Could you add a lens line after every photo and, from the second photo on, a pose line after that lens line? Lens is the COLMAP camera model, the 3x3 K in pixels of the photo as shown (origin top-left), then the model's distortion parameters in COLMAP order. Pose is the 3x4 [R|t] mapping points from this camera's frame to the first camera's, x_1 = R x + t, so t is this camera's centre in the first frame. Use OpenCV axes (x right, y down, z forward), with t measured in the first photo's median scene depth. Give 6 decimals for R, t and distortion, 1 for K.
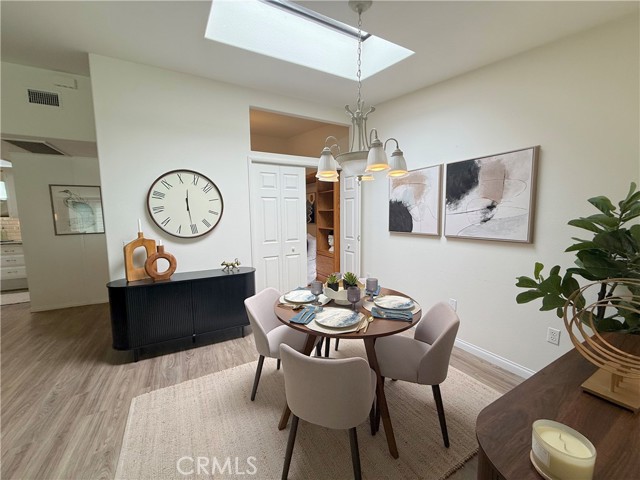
lens RADIAL K [[254.4, 0, 318.1], [0, 254.4, 241.6], [0, 0, 1]] dist [-0.000615, -0.000107]
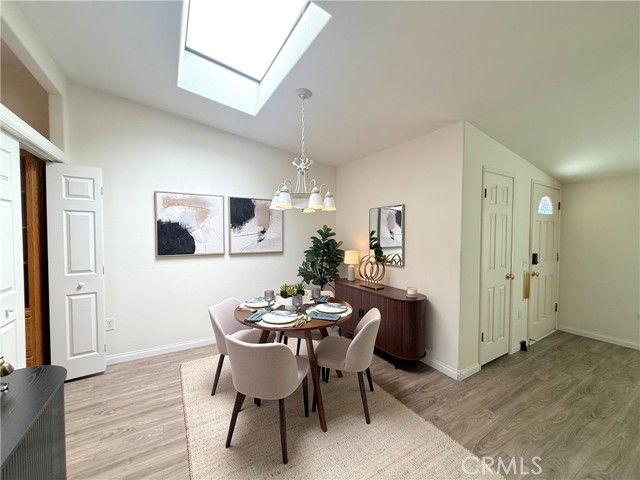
lens RADIAL K [[254.4, 0, 318.1], [0, 254.4, 241.6], [0, 0, 1]] dist [-0.000615, -0.000107]
pose [[-0.033197, -0.018370, 0.999280, -0.779907], [0.102344, 0.994513, 0.021682, -0.065603], [-0.994195, 0.102990, -0.031135, 0.621736]]
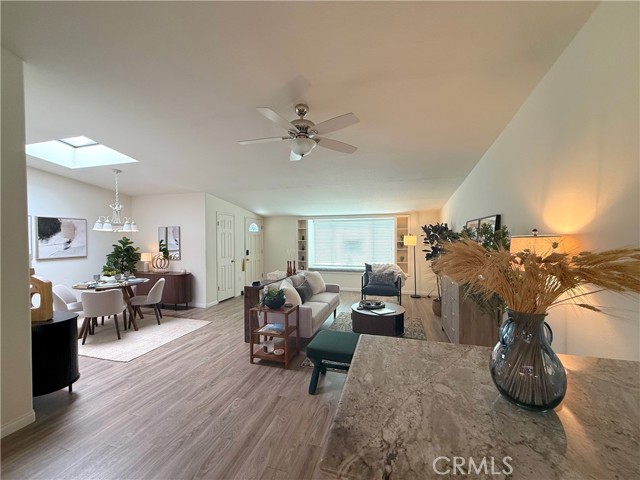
lens RADIAL K [[254.4, 0, 318.1], [0, 254.4, 241.6], [0, 0, 1]] dist [-0.000615, -0.000107]
pose [[-0.705486, 0.005907, 0.708699, -2.012513], [0.087704, 0.993007, 0.079029, -0.108851], [-0.703276, 0.117910, -0.701071, 0.887742]]
